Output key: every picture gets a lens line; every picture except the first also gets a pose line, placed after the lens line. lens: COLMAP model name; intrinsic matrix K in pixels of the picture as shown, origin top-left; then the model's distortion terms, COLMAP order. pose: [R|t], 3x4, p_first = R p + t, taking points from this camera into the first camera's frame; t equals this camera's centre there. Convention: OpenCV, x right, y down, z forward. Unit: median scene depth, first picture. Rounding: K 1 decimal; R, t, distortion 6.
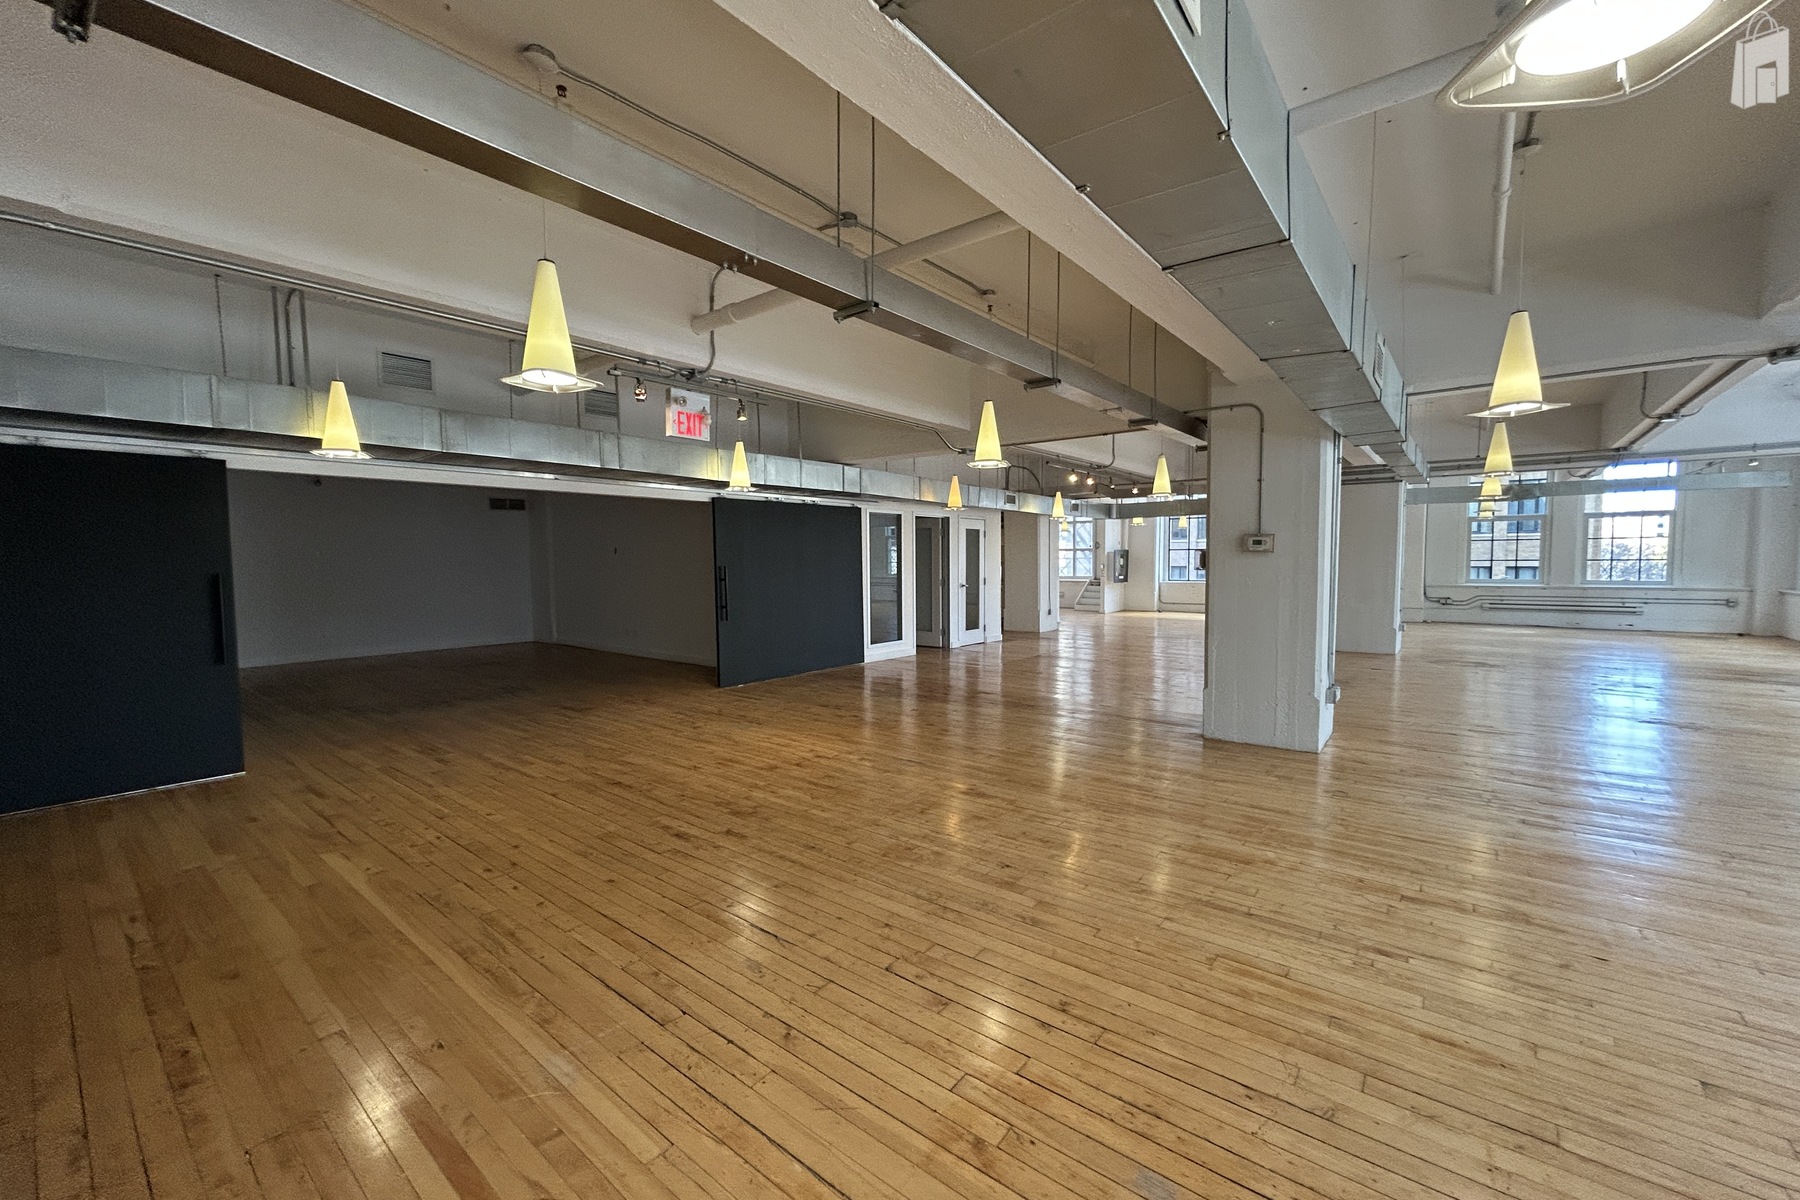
lens RADIAL K [[719.9, 0, 904.7], [0, 719.9, 599.5], [0, 0, 1]] dist [-0.002477, -0.000087]
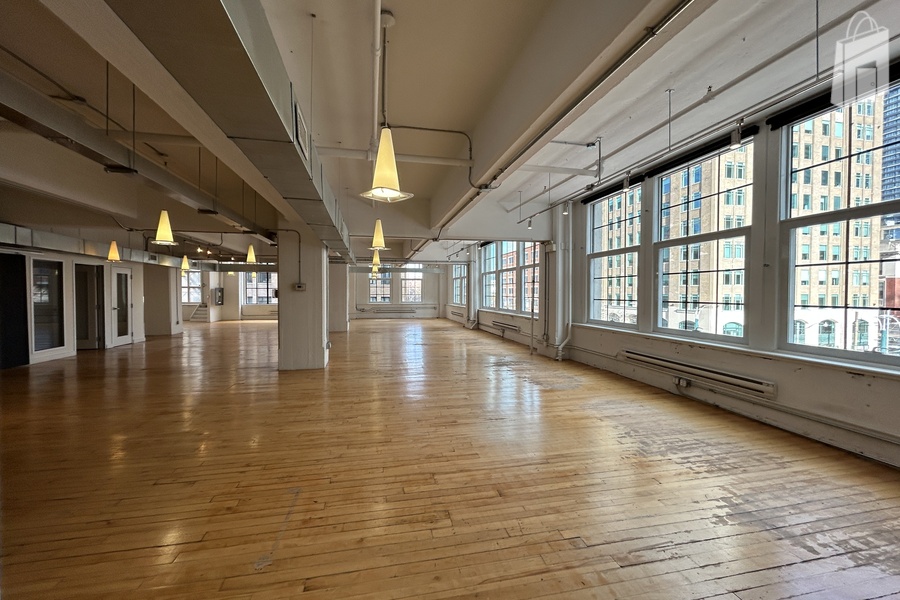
lens RADIAL K [[359.9, 0, 449.9], [0, 359.9, 301.9], [0, 0, 1]] dist [-0.002477, -0.000087]
pose [[0.634832, -0.010302, 0.772581, -0.075698], [0.035524, 0.999243, -0.015866, 0.006020], [-0.771833, 0.037518, 0.634718, -0.099927]]
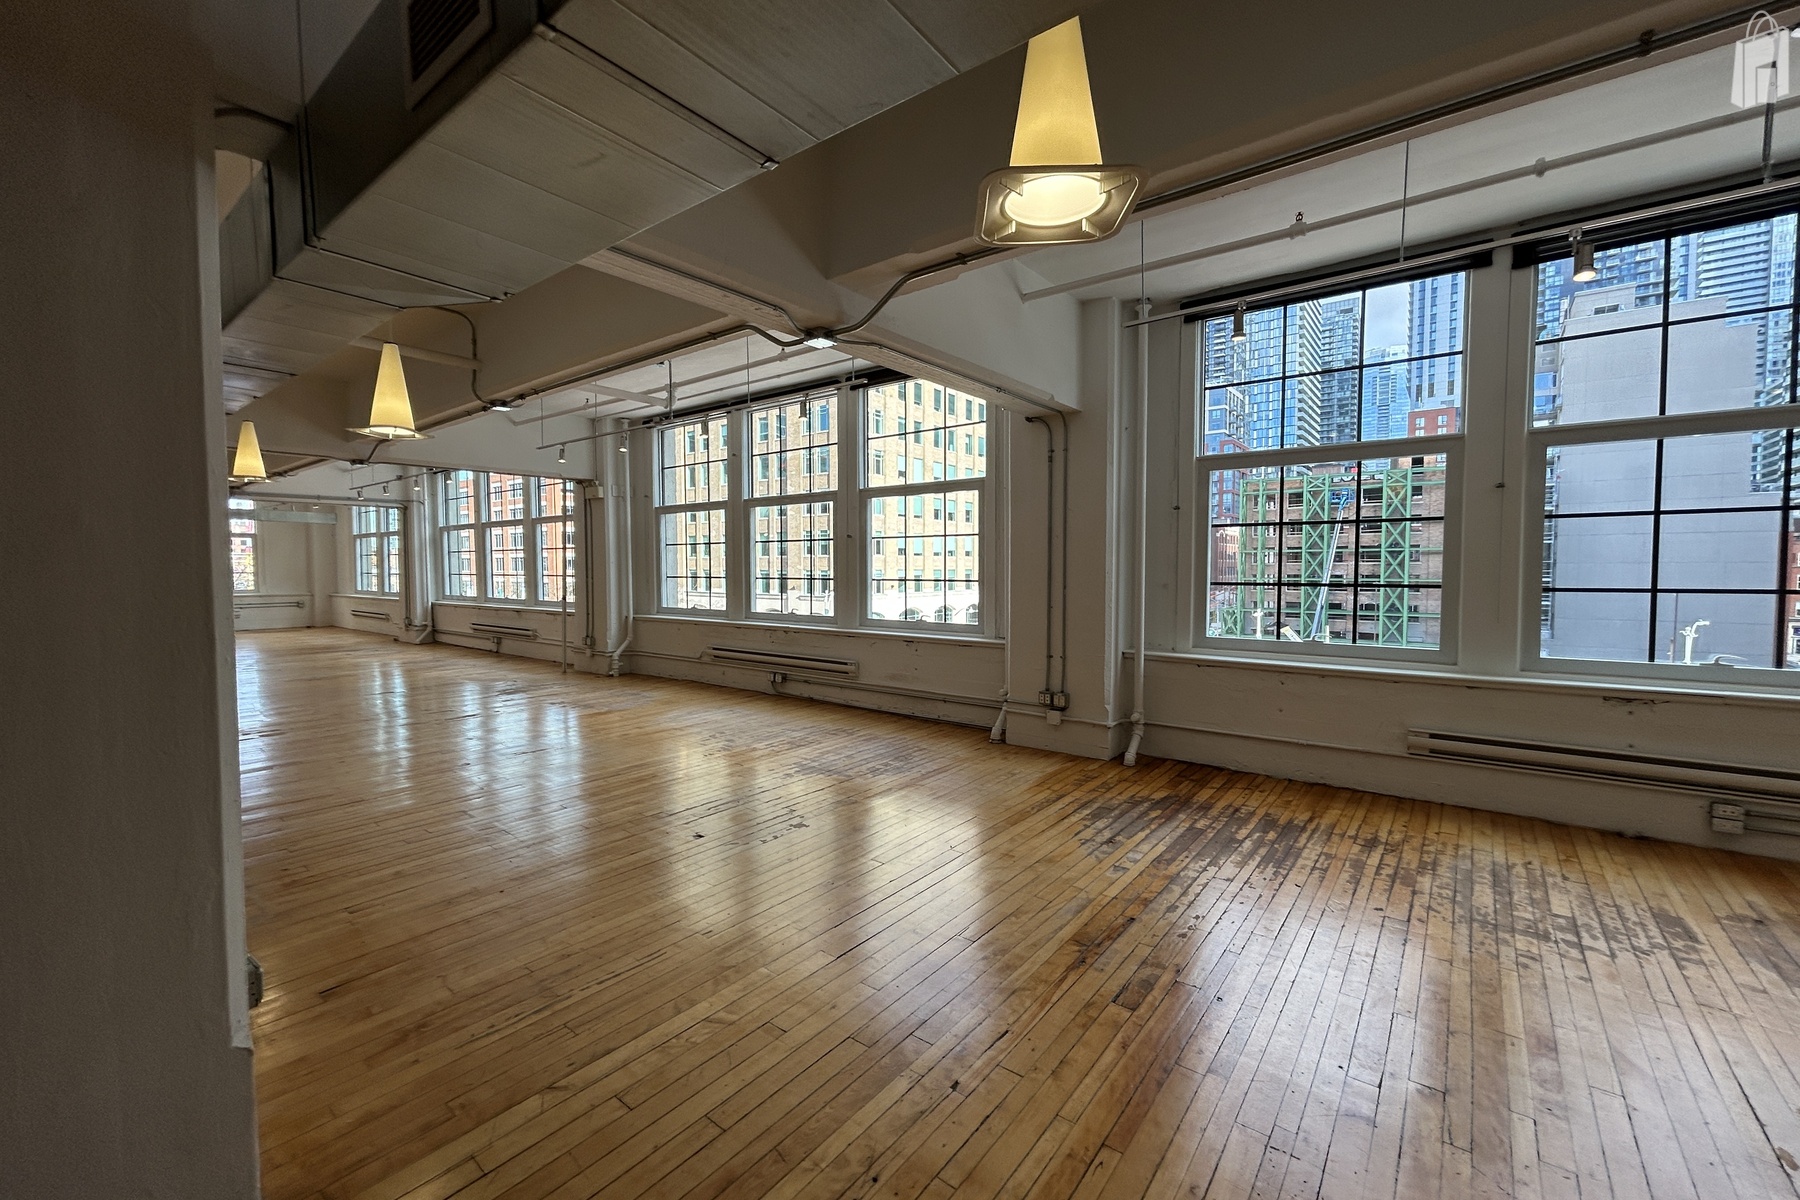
lens RADIAL K [[719.9, 0, 897.5], [0, 719.9, 603.6], [0, 0, 1]] dist [-0.002477, -0.000087]
pose [[-0.006036, -0.040491, 0.999162, -0.270209], [0.055164, 0.997645, 0.040763, 0.012823], [-0.998459, 0.055364, -0.003788, -0.158364]]
